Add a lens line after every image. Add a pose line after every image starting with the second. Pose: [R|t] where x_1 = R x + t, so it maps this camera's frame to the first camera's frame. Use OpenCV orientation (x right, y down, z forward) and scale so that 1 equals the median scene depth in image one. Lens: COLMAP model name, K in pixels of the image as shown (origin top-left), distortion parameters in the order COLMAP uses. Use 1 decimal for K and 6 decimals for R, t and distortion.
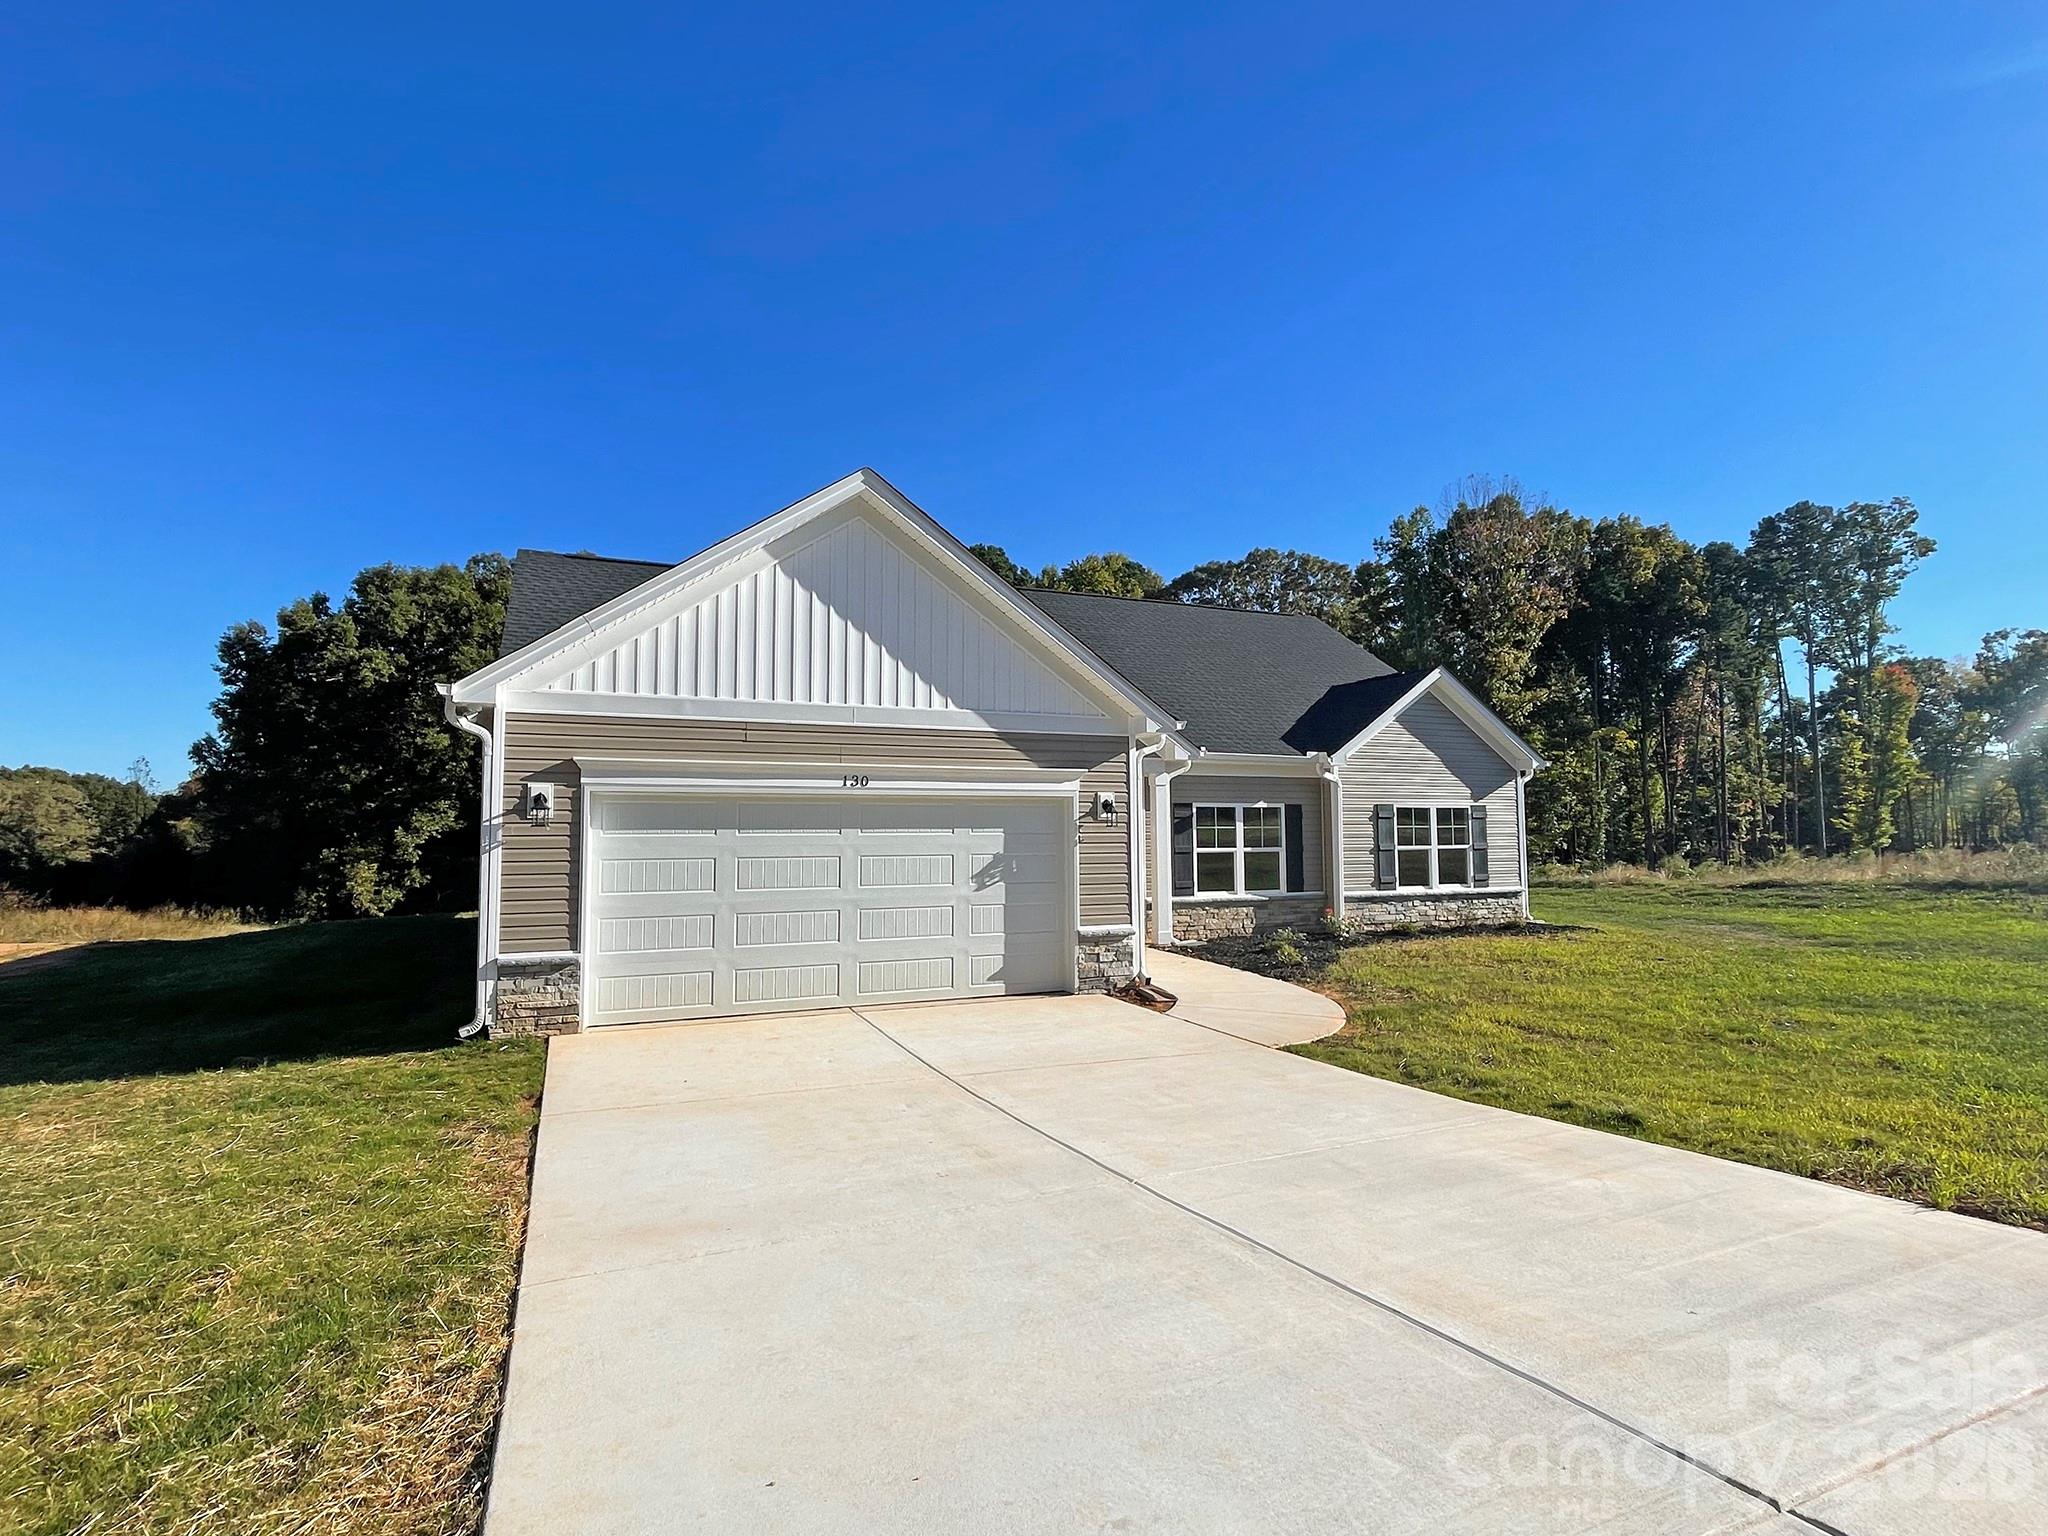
lens RADIAL K [[1042.9, 0, 1024.0], [0, 1042.9, 768.0], [0, 0, 1]] dist [0.003734, -0.000117]
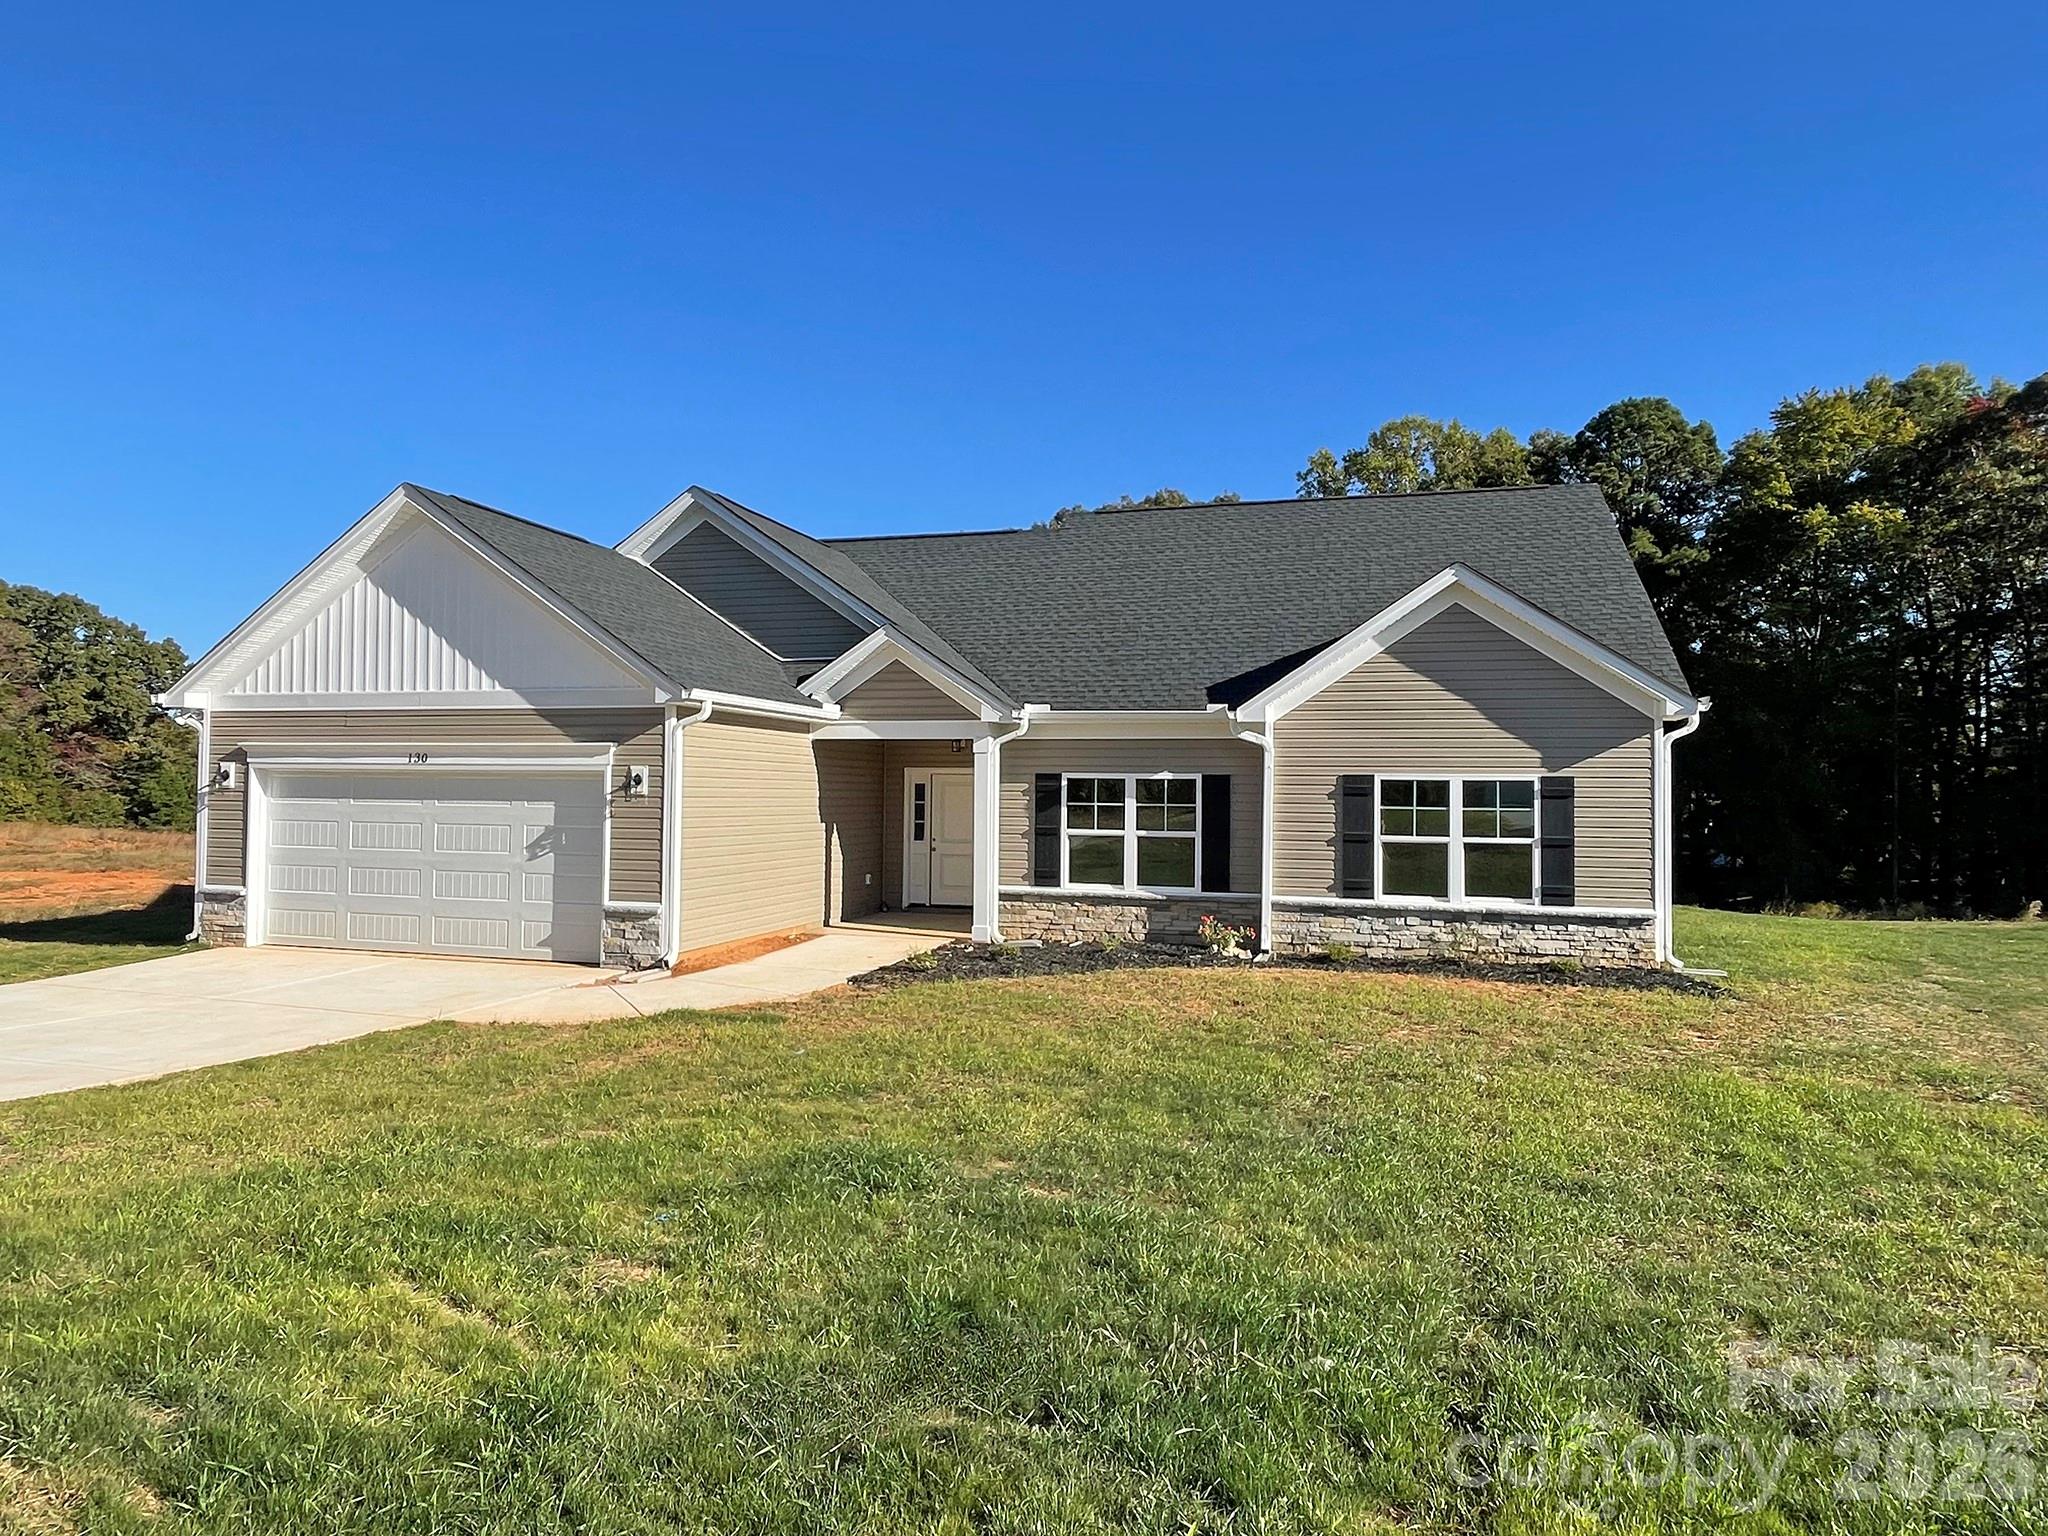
lens RADIAL K [[1271.5, 0, 1024.0], [0, 1271.5, 768.0], [0, 0, 1]] dist [-0.001564, -0.002433]
pose [[0.760895, 0.002197, -0.648872, 0.801372], [0.024774, 0.999167, 0.032434, -0.003437], [0.648402, -0.040754, 0.760206, 0.235906]]
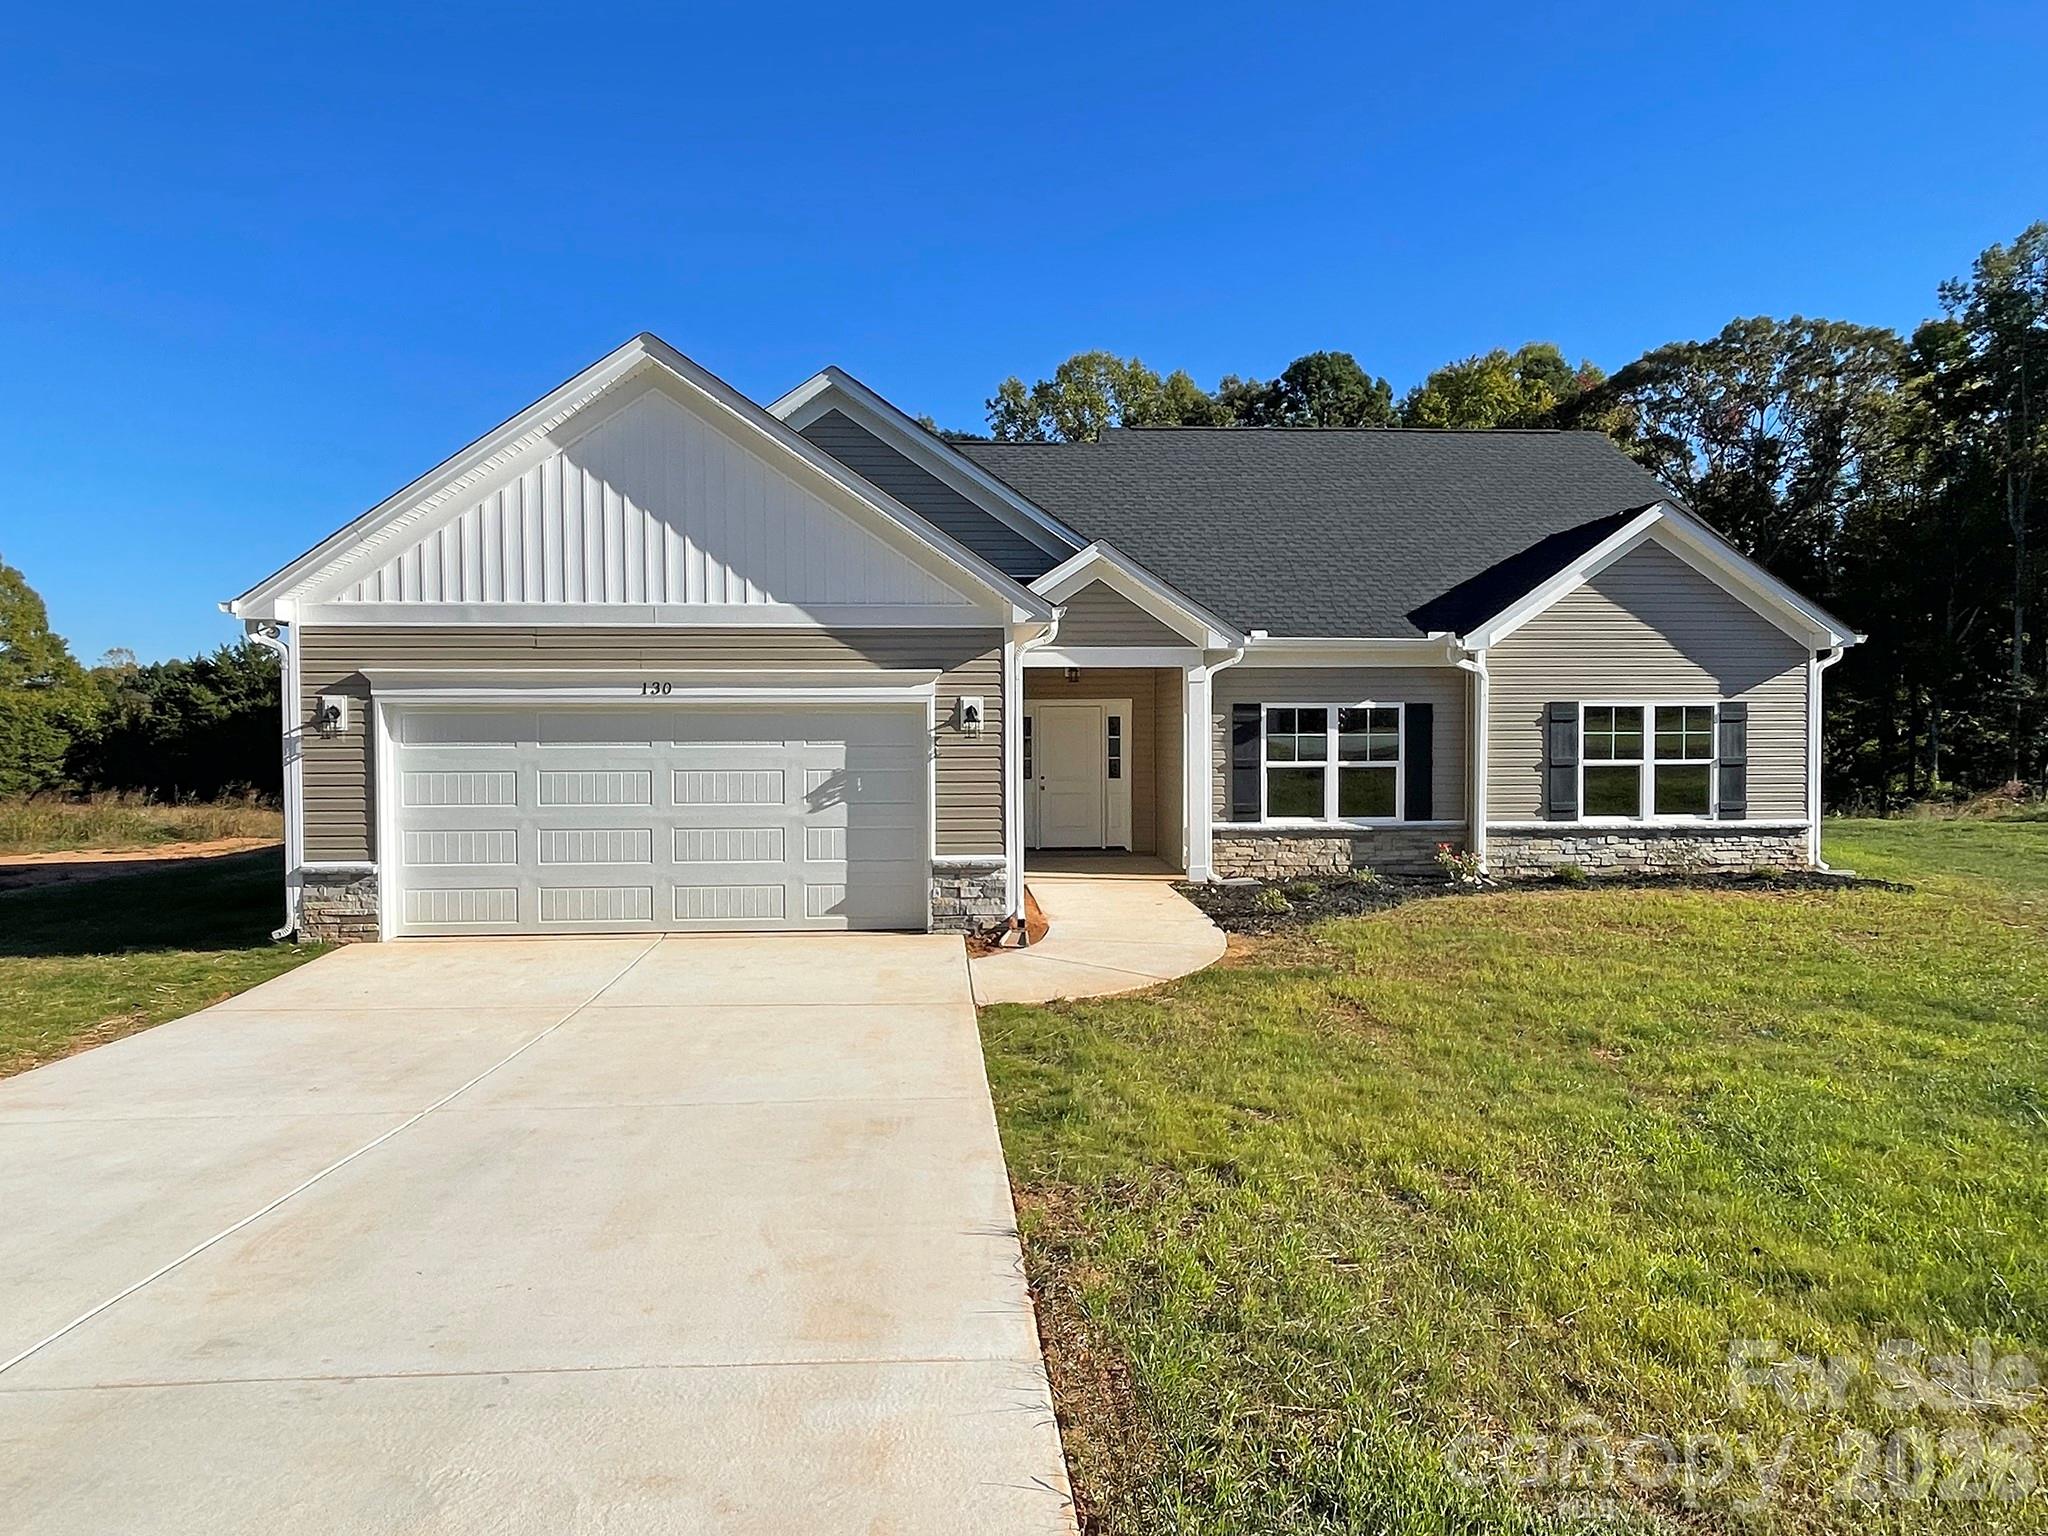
lens RADIAL K [[1318.5, 0, 1023.0], [0, 1318.5, 778.0], [0, 0, 1]] dist [-0.001078, -0.004670]
pose [[0.938859, 0.013377, -0.344042, 0.341984], [0.020327, 0.995349, 0.094170, -0.007350], [0.343702, -0.095406, 0.934220, 0.018910]]
